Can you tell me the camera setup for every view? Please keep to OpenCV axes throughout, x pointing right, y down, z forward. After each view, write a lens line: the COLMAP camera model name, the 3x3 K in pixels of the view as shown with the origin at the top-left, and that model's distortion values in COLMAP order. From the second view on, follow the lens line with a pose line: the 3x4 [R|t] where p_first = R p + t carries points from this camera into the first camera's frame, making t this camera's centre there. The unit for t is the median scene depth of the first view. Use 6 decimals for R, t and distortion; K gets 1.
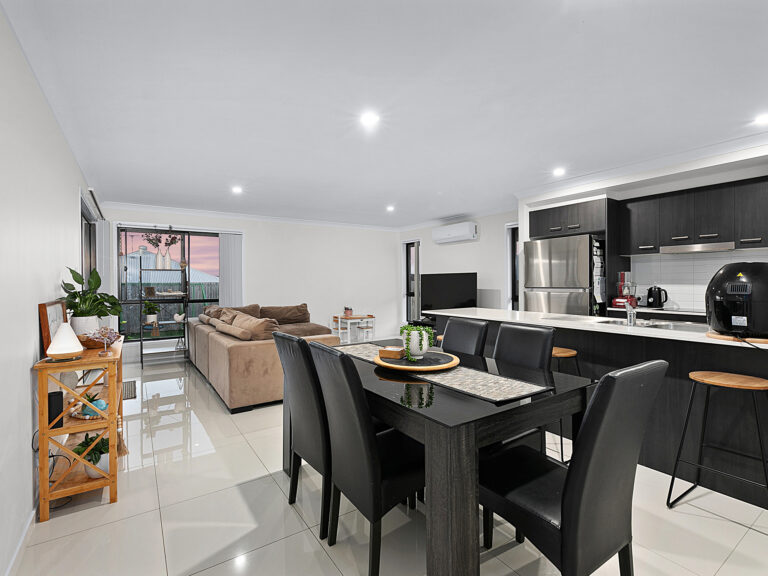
lens RADIAL K [[355.5, 0, 384.0], [0, 355.5, 288.0], [0, 0, 1]] dist [-0.001131, -0.000097]
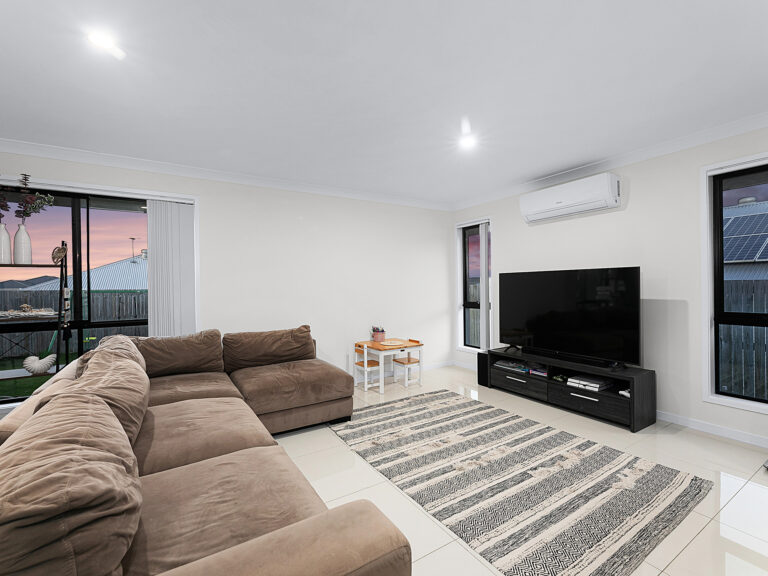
lens RADIAL K [[355.5, 0, 384.0], [0, 355.5, 288.0], [0, 0, 1]] dist [-0.001131, -0.000097]
pose [[0.999004, -0.006515, -0.044141, -0.067254], [0.005882, 0.999878, -0.014450, -0.006539], [0.044230, 0.014176, 0.998921, 0.404262]]
